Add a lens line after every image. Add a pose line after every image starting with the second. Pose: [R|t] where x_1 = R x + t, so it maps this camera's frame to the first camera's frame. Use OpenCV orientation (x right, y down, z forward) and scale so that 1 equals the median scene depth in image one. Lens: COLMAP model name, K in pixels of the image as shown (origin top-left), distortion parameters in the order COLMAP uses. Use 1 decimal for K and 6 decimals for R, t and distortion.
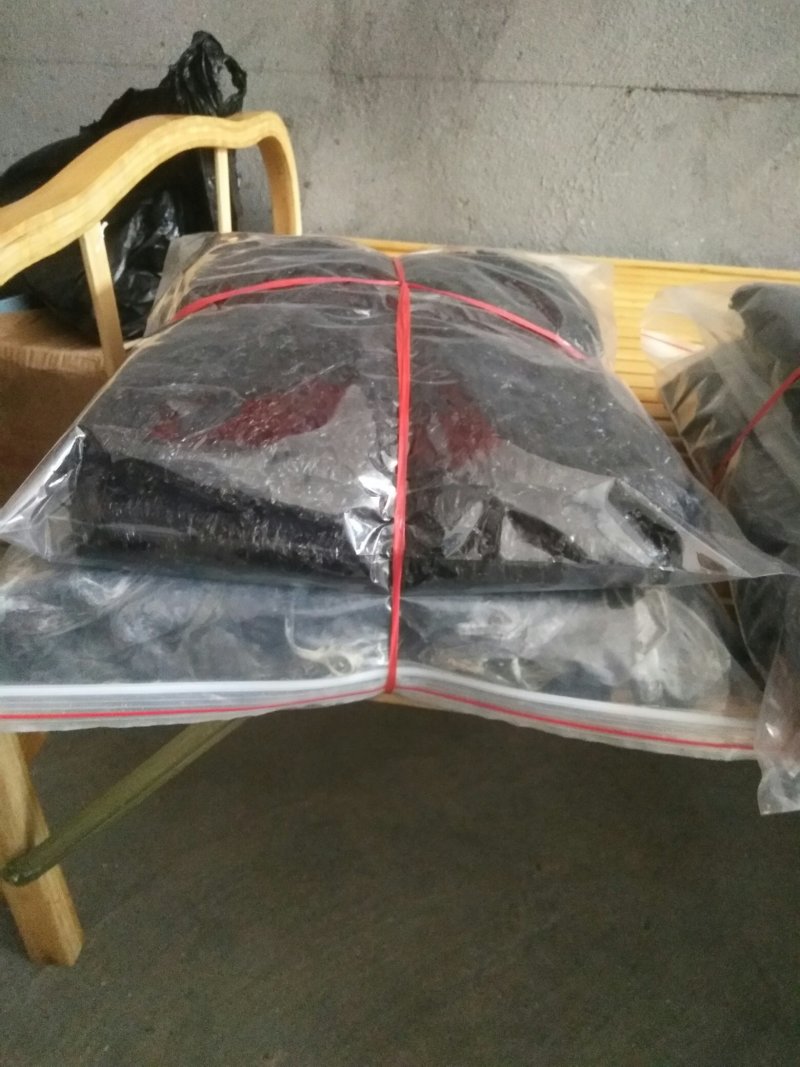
lens RADIAL K [[867.4, 0, 402.6], [0, 867.4, 525.8], [0, 0, 1]] dist [0.044618, -0.044231]
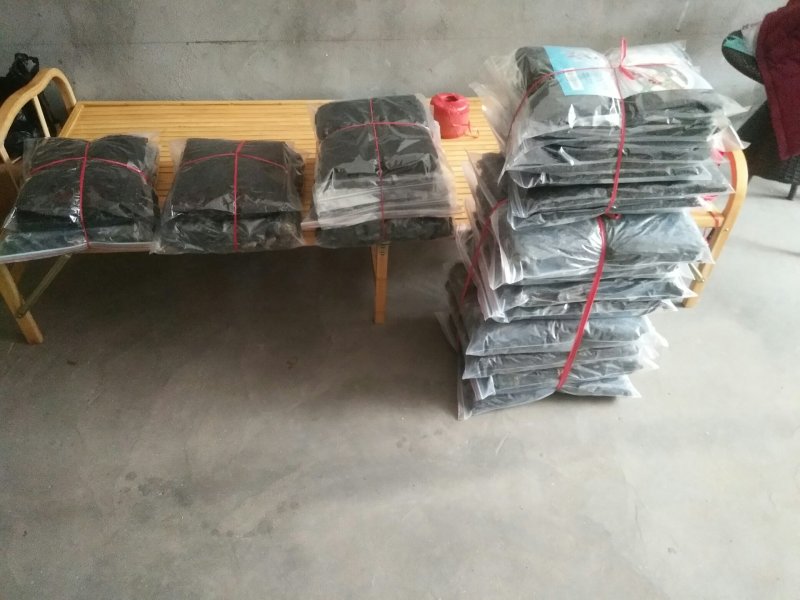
lens RADIAL K [[650.4, 0, 401.4], [0, 650.4, 300.9], [0, 0, 1]] dist [0.044618, -0.044231]
pose [[0.970286, -0.162932, 0.178879, 0.410438], [0.130154, 0.974684, 0.181801, 0.011224], [-0.203972, -0.153117, 0.966928, -1.277481]]
